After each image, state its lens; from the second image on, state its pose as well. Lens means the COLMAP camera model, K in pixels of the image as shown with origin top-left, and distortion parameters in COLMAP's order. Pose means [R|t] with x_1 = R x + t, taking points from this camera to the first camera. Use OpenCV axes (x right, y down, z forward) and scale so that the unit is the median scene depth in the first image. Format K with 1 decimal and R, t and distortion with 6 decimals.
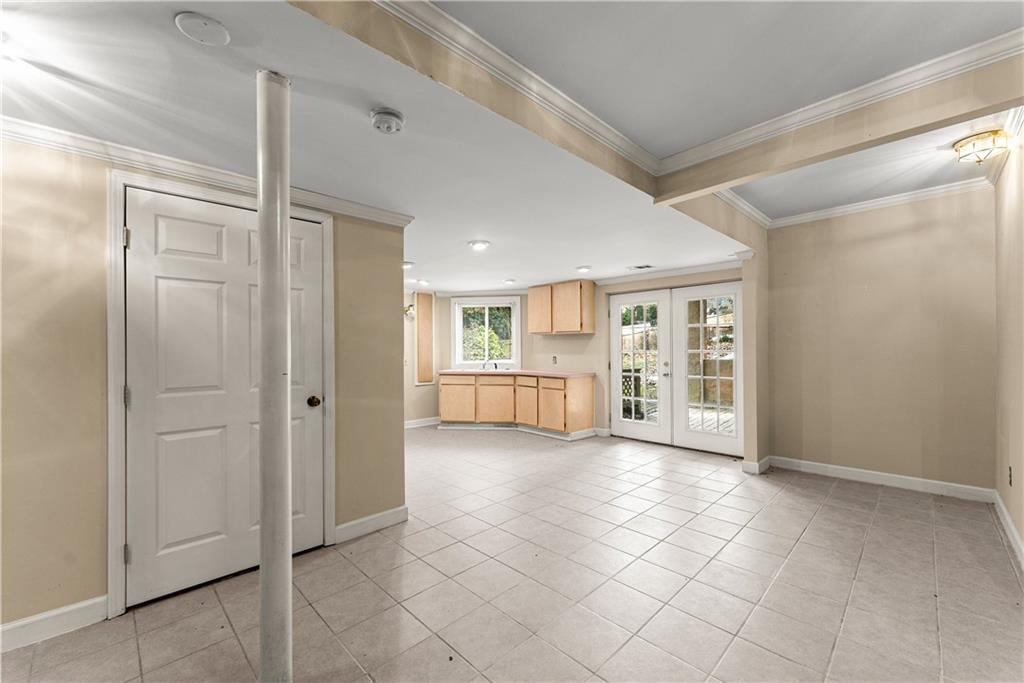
lens RADIAL K [[415.2, 0, 512.9], [0, 415.2, 350.2], [0, 0, 1]] dist [0.000847, 0.000204]
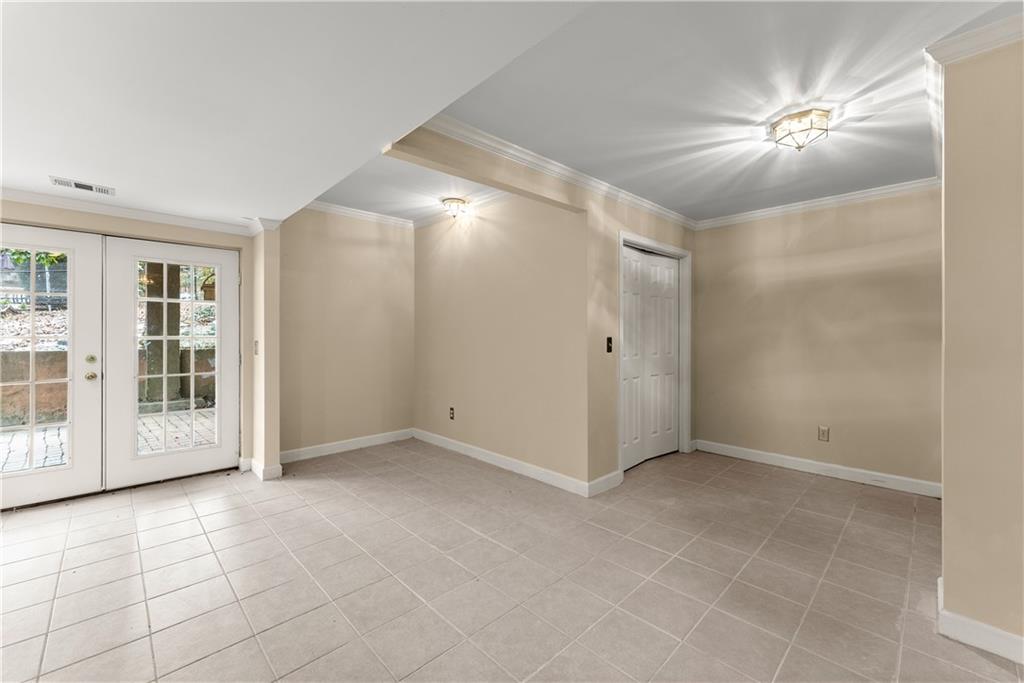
lens RADIAL K [[415.2, 0, 512.3], [0, 415.2, 333.6], [0, 0, 1]] dist [0.000847, 0.000204]
pose [[0.015312, 0.007096, 0.999858, -0.314708], [0.000185, 0.999975, -0.007100, 0.000969], [-0.999883, 0.000294, 0.015310, 0.543426]]
